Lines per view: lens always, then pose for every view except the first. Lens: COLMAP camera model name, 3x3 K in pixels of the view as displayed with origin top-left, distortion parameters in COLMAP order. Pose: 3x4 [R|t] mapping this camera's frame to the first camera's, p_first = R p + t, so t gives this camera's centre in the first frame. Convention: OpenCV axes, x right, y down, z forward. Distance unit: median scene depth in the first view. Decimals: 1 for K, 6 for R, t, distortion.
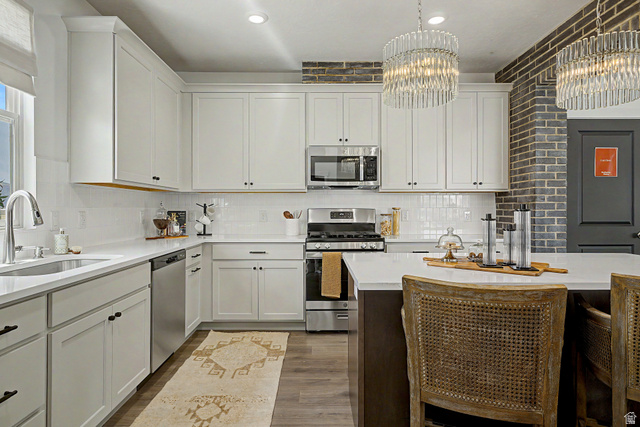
lens RADIAL K [[354.6, 0, 318.9], [0, 354.6, 210.3], [0, 0, 1]] dist [-0.007686, -0.001104]
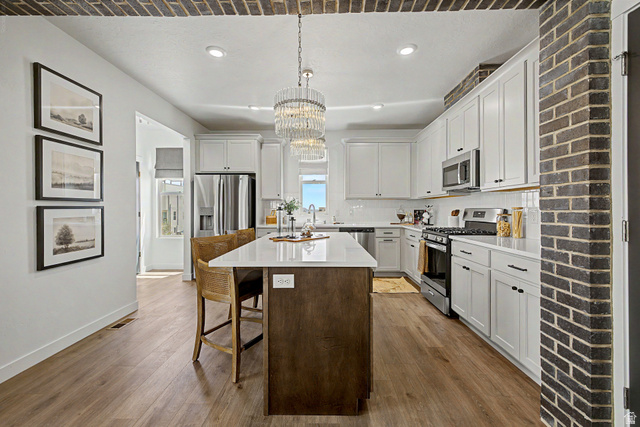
lens RADIAL K [[274.2, 0, 319.8], [0, 274.2, 209.9], [0, 0, 1]] dist [0.004845, -0.000221]
pose [[-0.023991, 0.004397, -0.999702, 1.008314], [-0.002351, 0.999987, 0.004455, -0.003128], [0.999709, 0.002457, -0.023981, 0.574577]]
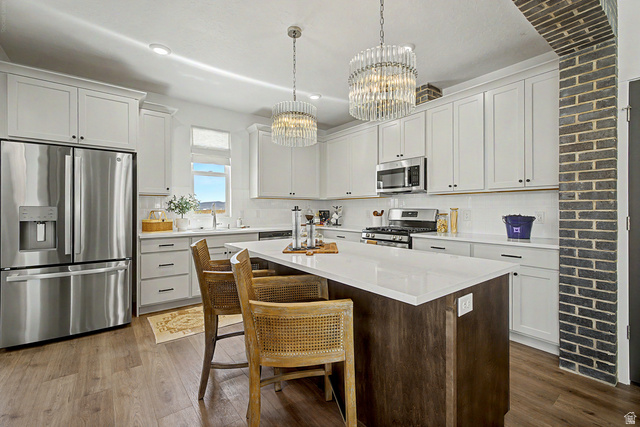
lens RADIAL K [[284.9, 0, 321.8], [0, 284.9, 210.8], [0, 0, 1]] dist [-0.001769, 0.000446]
pose [[0.607122, 0.003336, -0.794601, 0.733498], [-0.003330, 0.999993, 0.001654, 0.001045], [0.794601, 0.001642, 0.607129, 0.155354]]
